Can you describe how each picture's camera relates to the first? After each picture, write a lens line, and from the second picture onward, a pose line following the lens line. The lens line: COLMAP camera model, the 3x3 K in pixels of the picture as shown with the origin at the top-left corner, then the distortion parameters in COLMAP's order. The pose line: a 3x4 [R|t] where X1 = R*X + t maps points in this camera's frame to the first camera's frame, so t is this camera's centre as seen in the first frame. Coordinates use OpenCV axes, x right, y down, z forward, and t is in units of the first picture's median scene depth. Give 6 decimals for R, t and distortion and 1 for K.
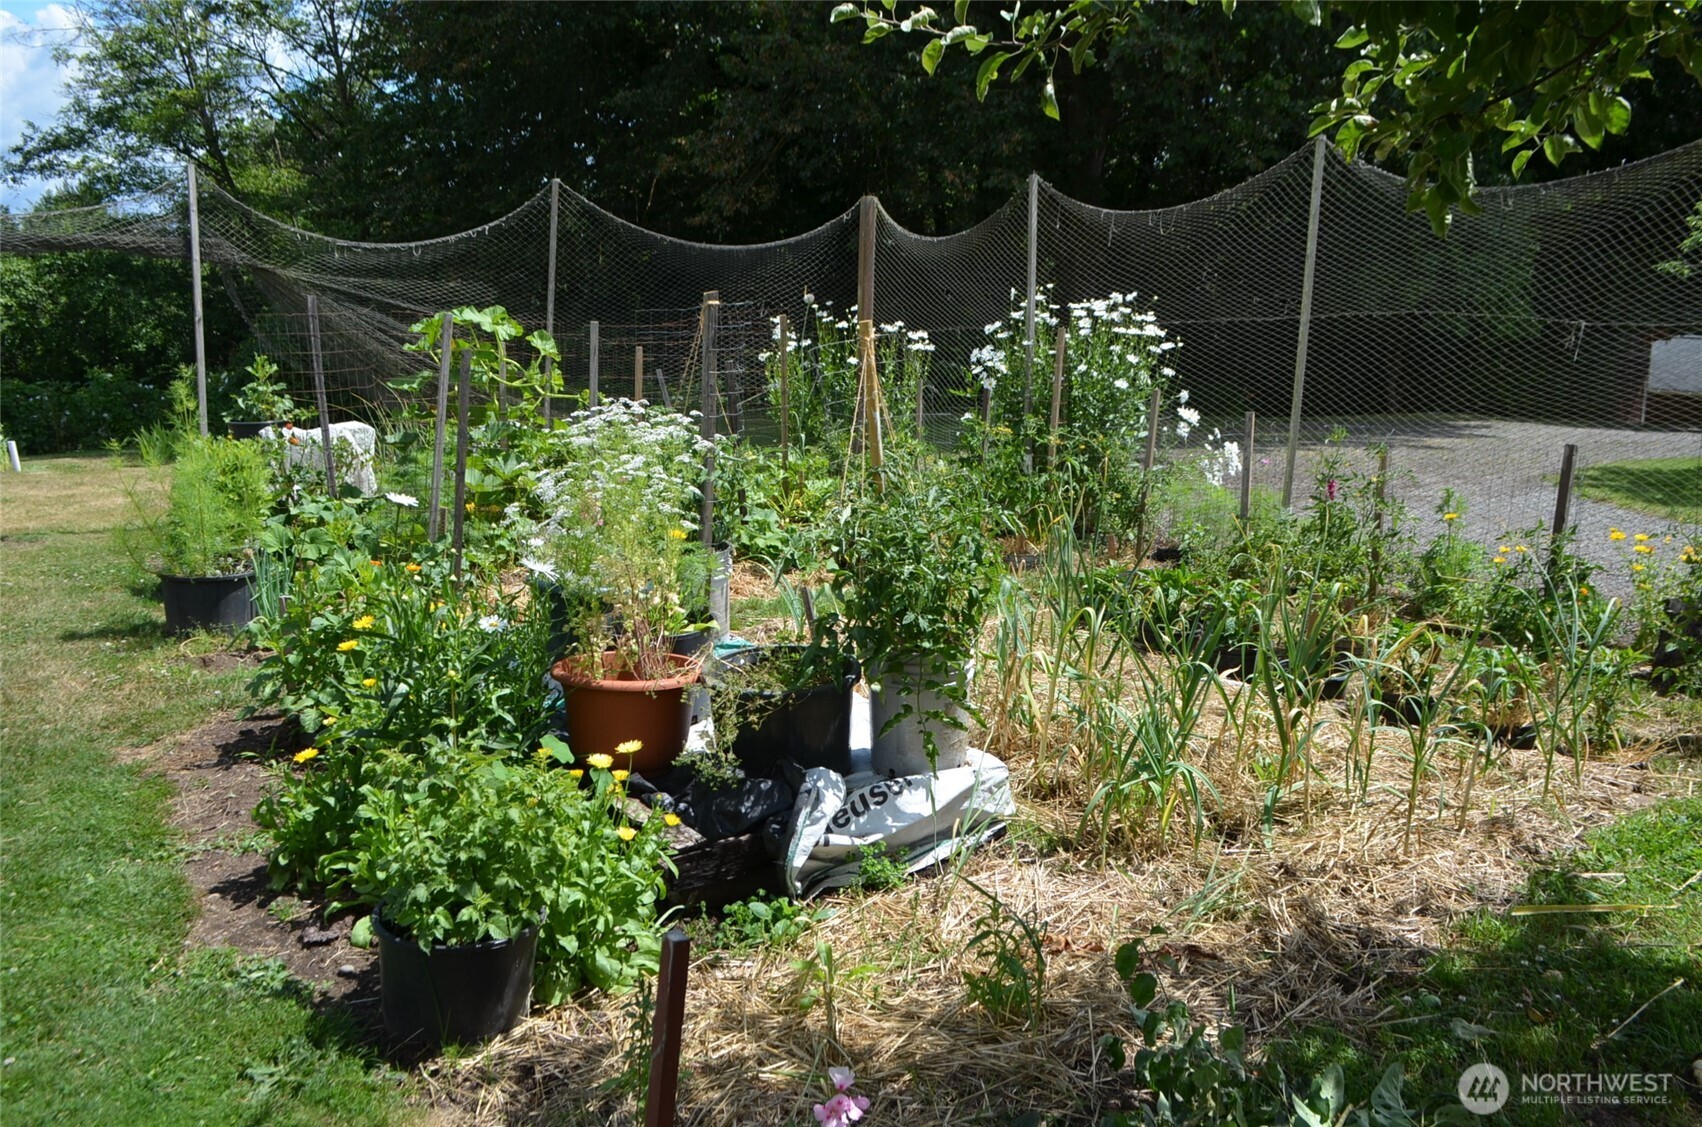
lens RADIAL K [[1330.9, 0, 850.4], [0, 1330.9, 596.0], [0, 0, 1]] dist [0.004230, 0.004044]
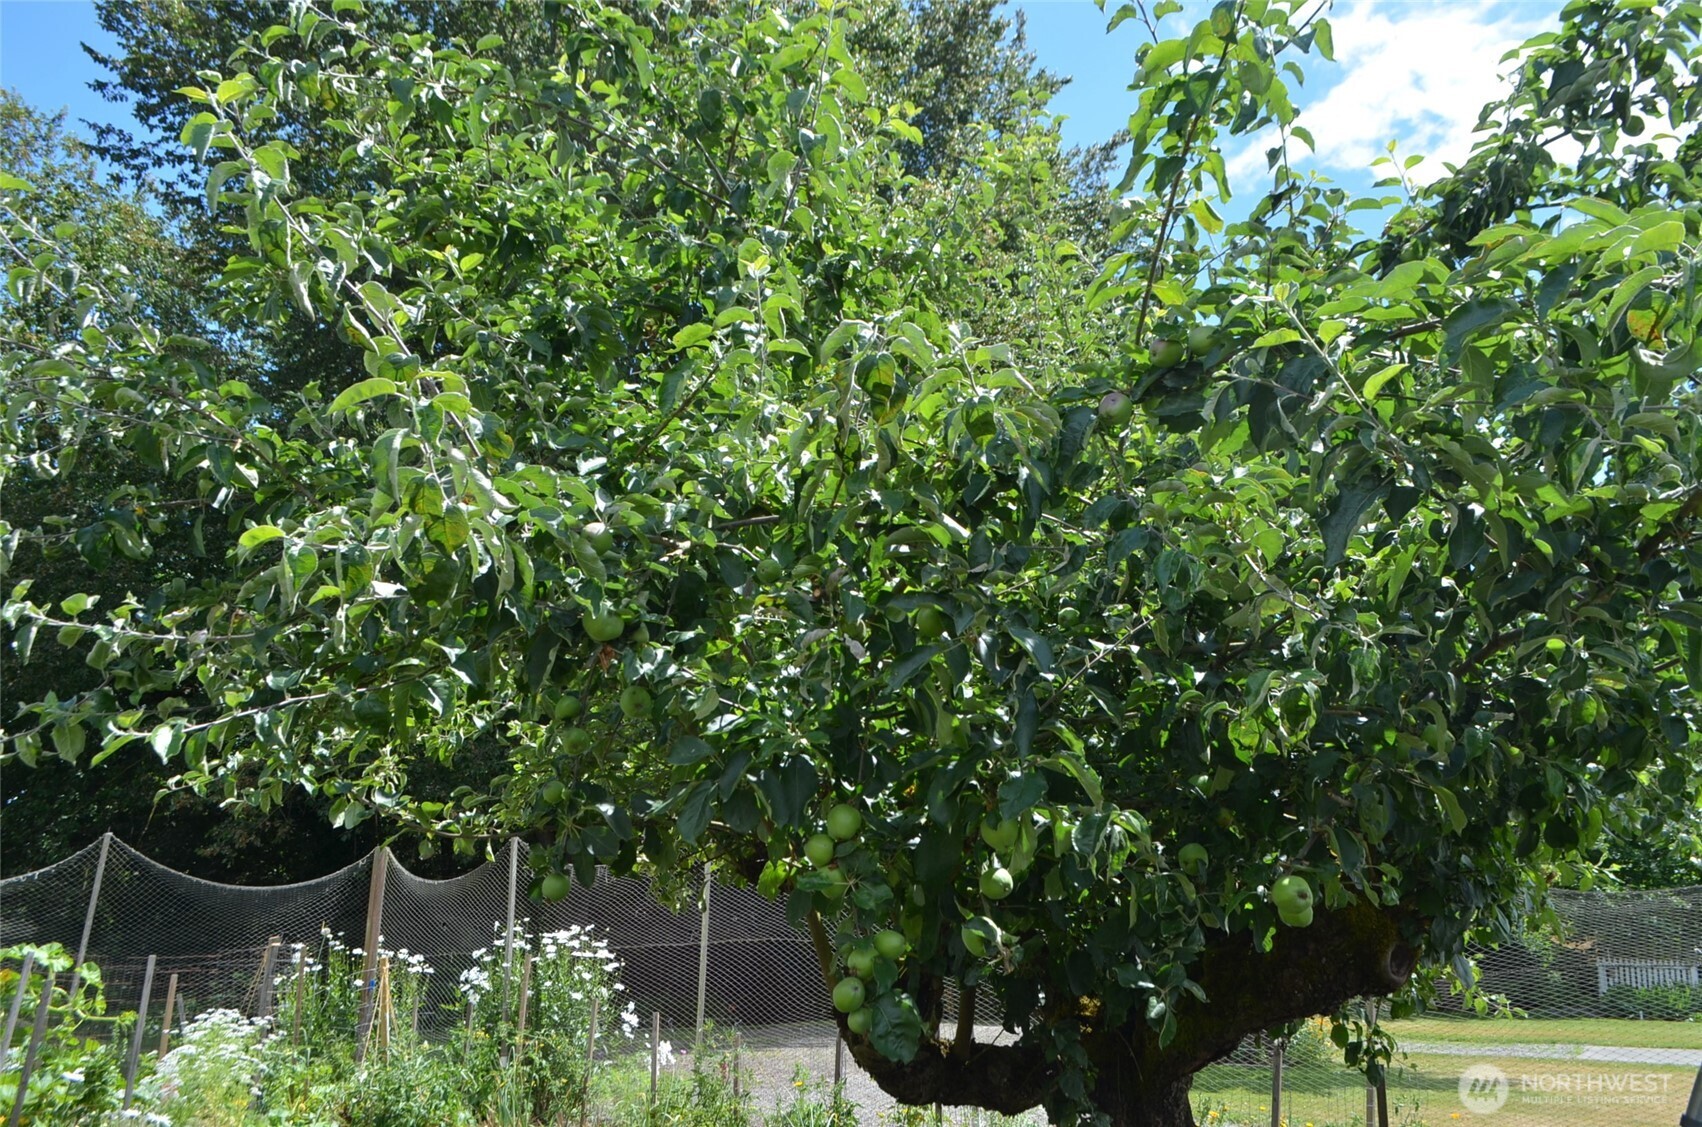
lens RADIAL K [[1330.9, 0, 850.4], [0, 1330.9, 596.0], [0, 0, 1]] dist [0.004230, 0.004044]
pose [[0.938057, 0.076510, 0.337928, -0.016366], [0.079436, 0.901846, -0.424692, 0.059956], [-0.337252, 0.425229, 0.839906, -0.337611]]
